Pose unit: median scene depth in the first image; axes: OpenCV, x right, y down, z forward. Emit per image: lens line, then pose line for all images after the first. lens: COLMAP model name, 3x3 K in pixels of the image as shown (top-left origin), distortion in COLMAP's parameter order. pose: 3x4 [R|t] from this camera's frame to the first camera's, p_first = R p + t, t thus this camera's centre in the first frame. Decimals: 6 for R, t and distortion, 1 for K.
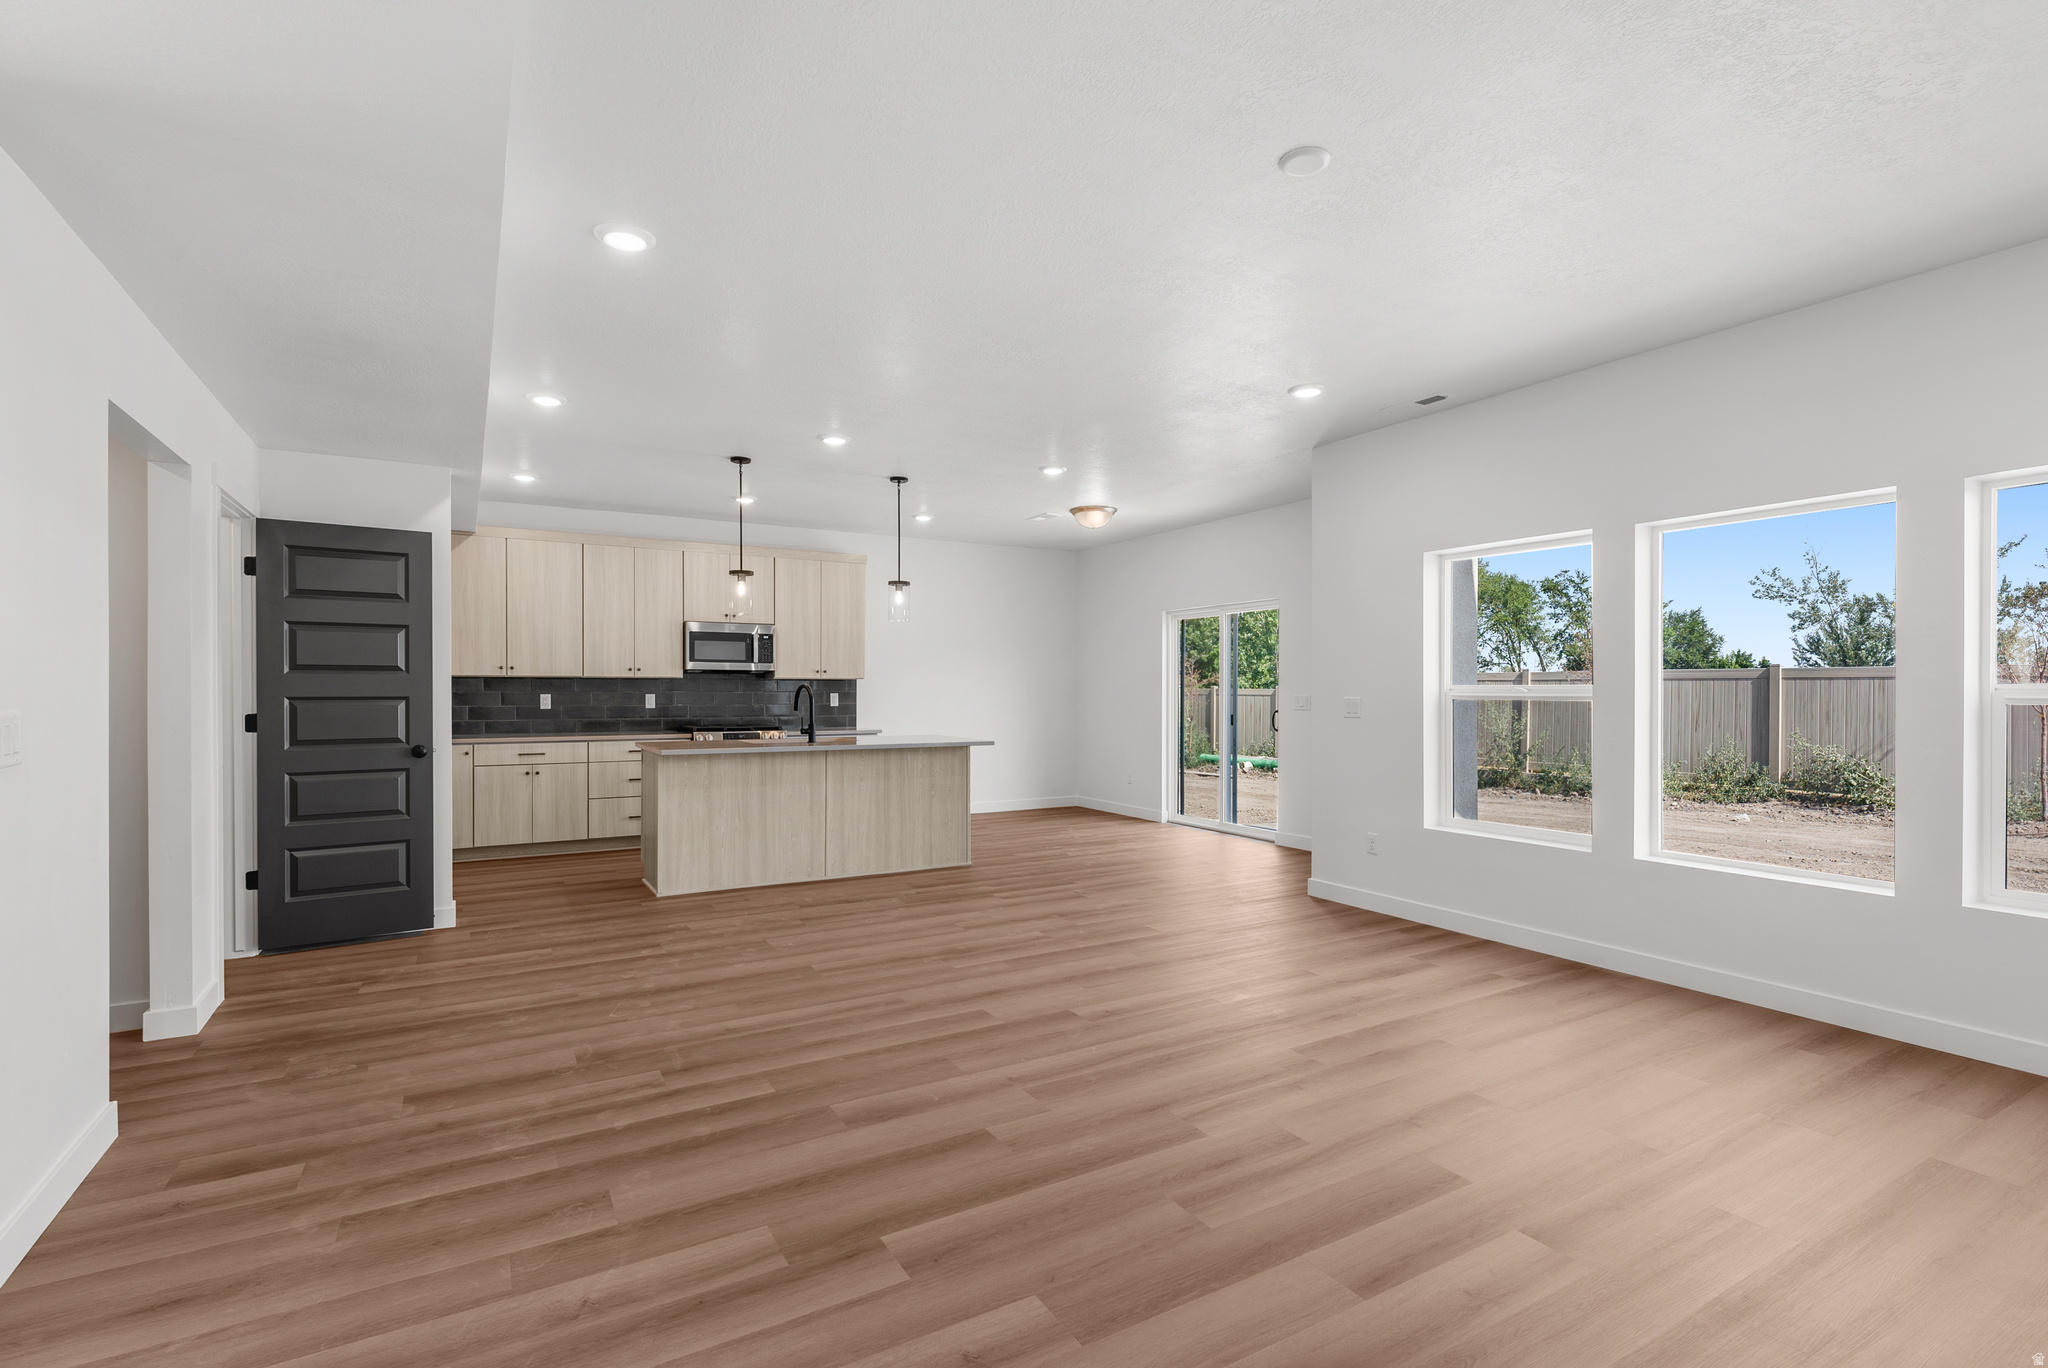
lens RADIAL K [[943.0, 0, 1018.4], [0, 943.0, 691.7], [0, 0, 1]] dist [0.000133, -0.000126]
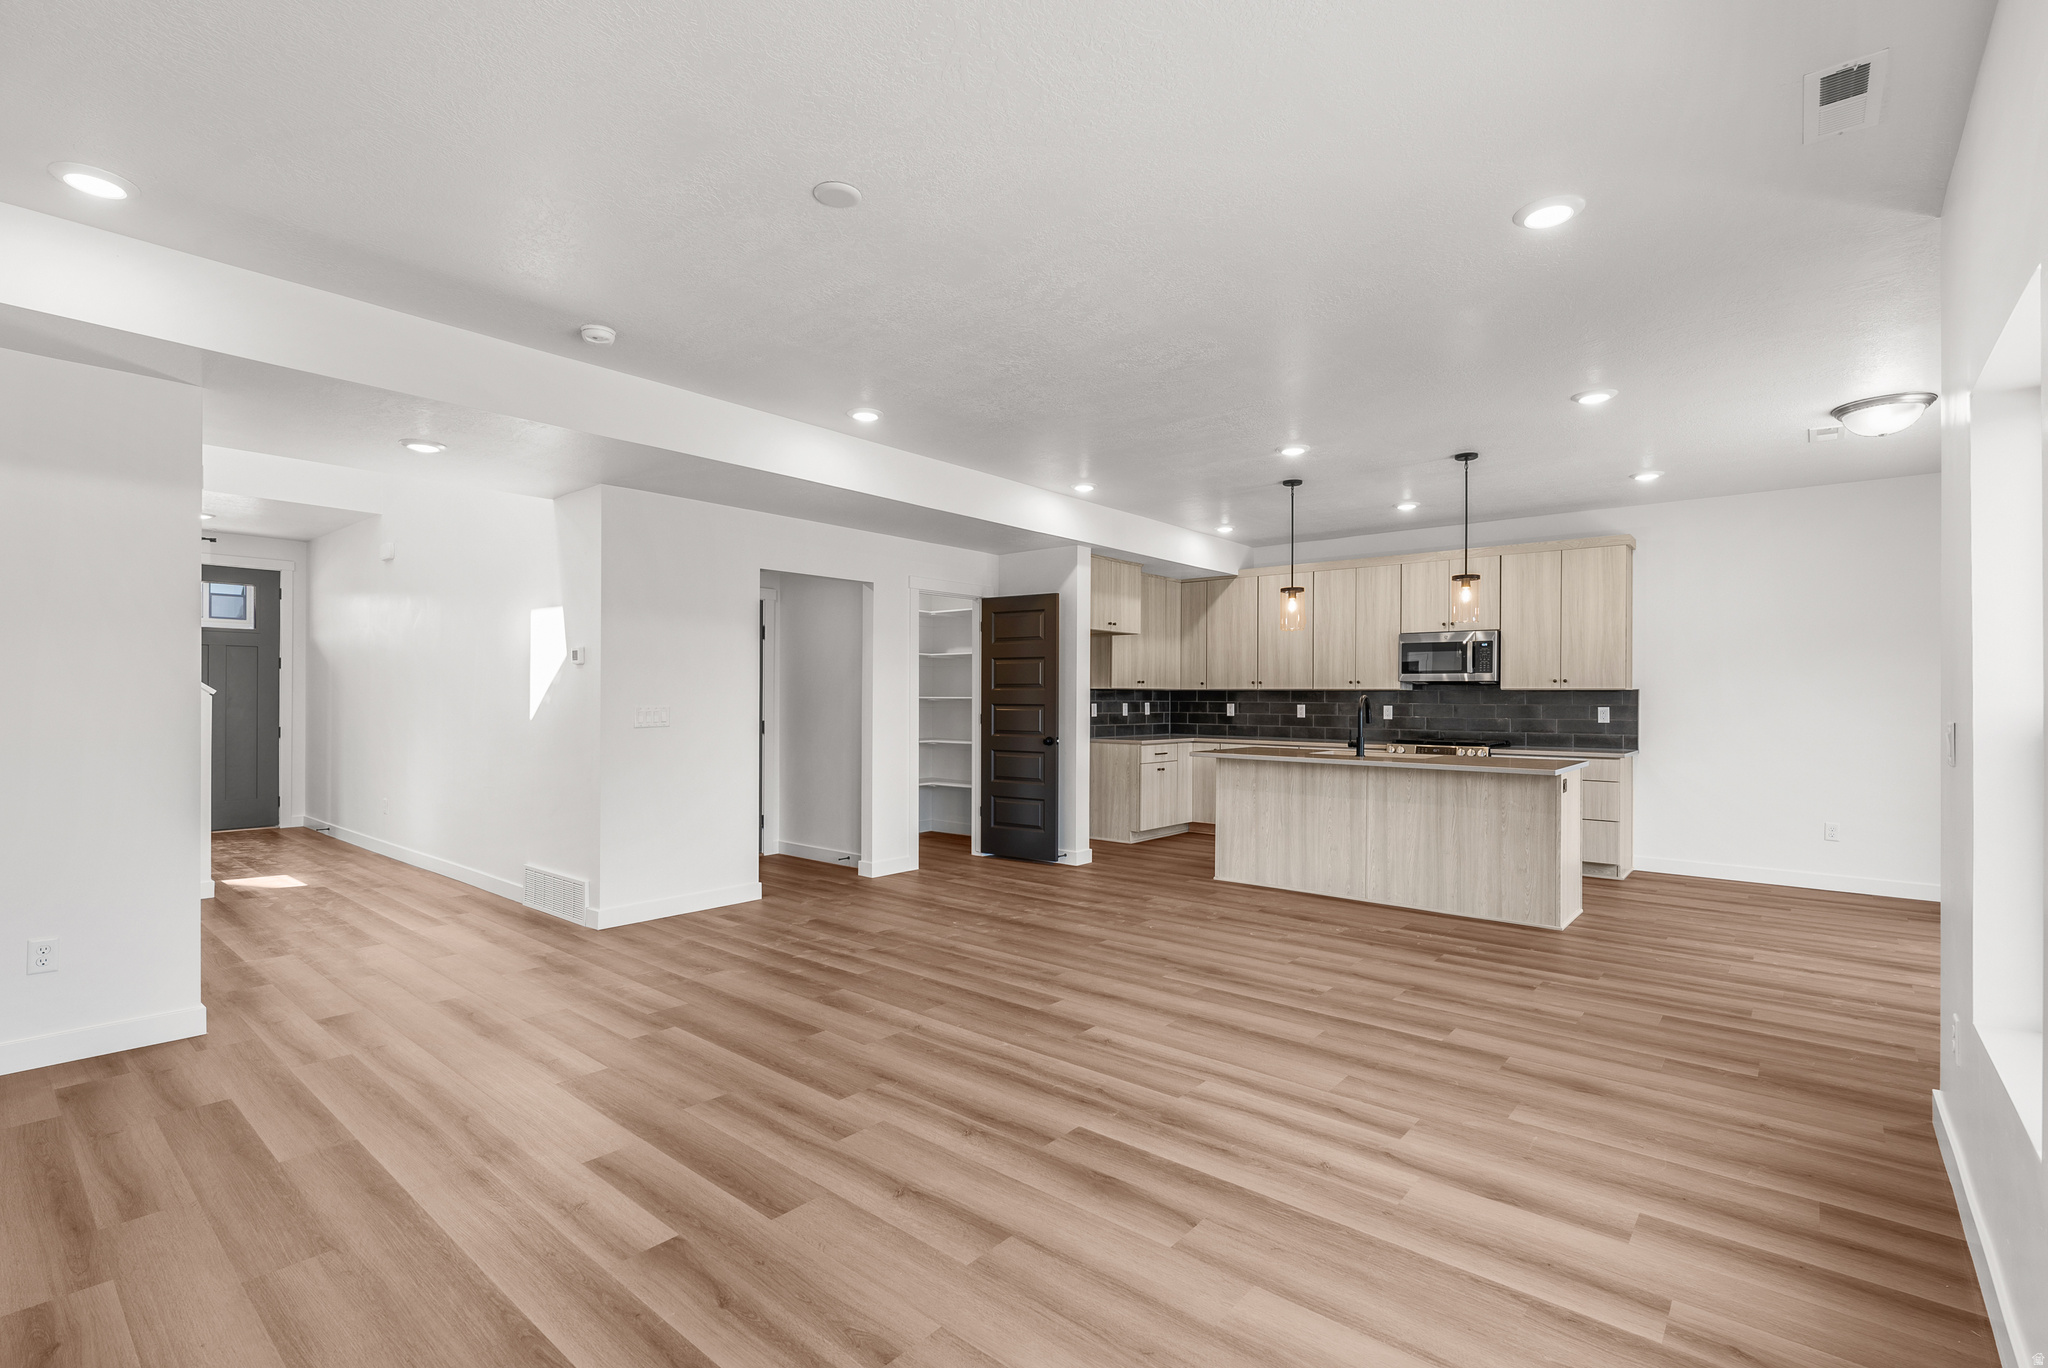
lens RADIAL K [[932.9, 0, 1021.8], [0, 932.9, 695.5], [0, 0, 1]] dist [0.000374, -0.000094]
pose [[0.333110, -0.001233, -0.942887, 0.637281], [-0.007617, 0.999963, -0.003998, -0.002058], [0.942857, 0.008514, 0.333088, 0.404083]]
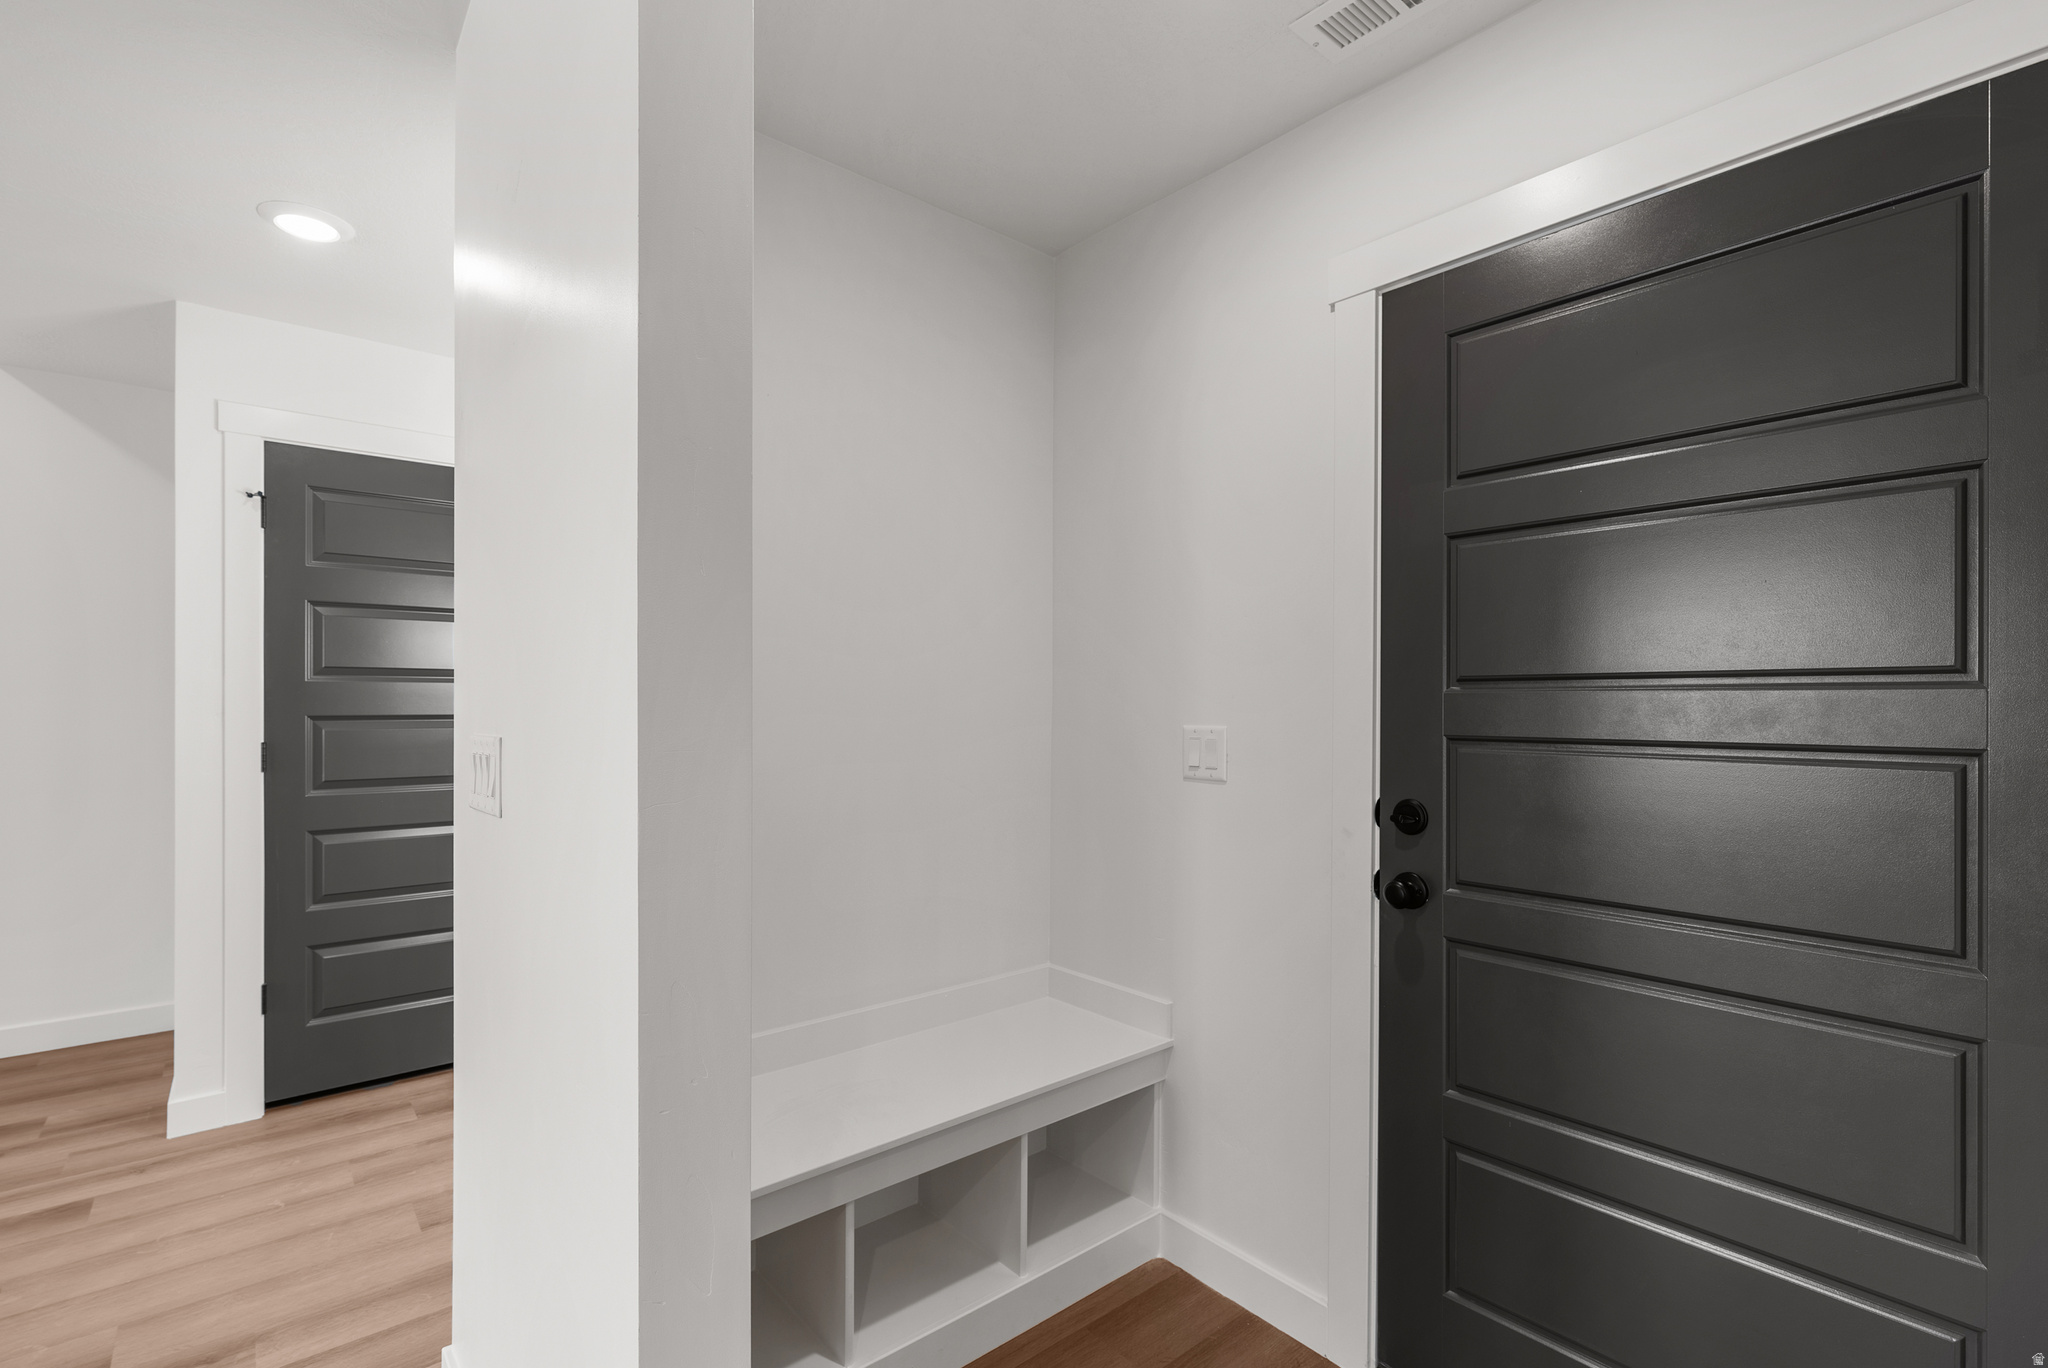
lens RADIAL K [[932.9, 0, 1021.8], [0, 932.9, 695.5], [0, 0, 1]] dist [0.000374, -0.000094]
pose [[-0.986379, -0.002589, -0.164466, -0.500324], [-0.003163, 0.999990, 0.003230, -0.006217], [0.164456, 0.003706, -0.986377, 0.650456]]
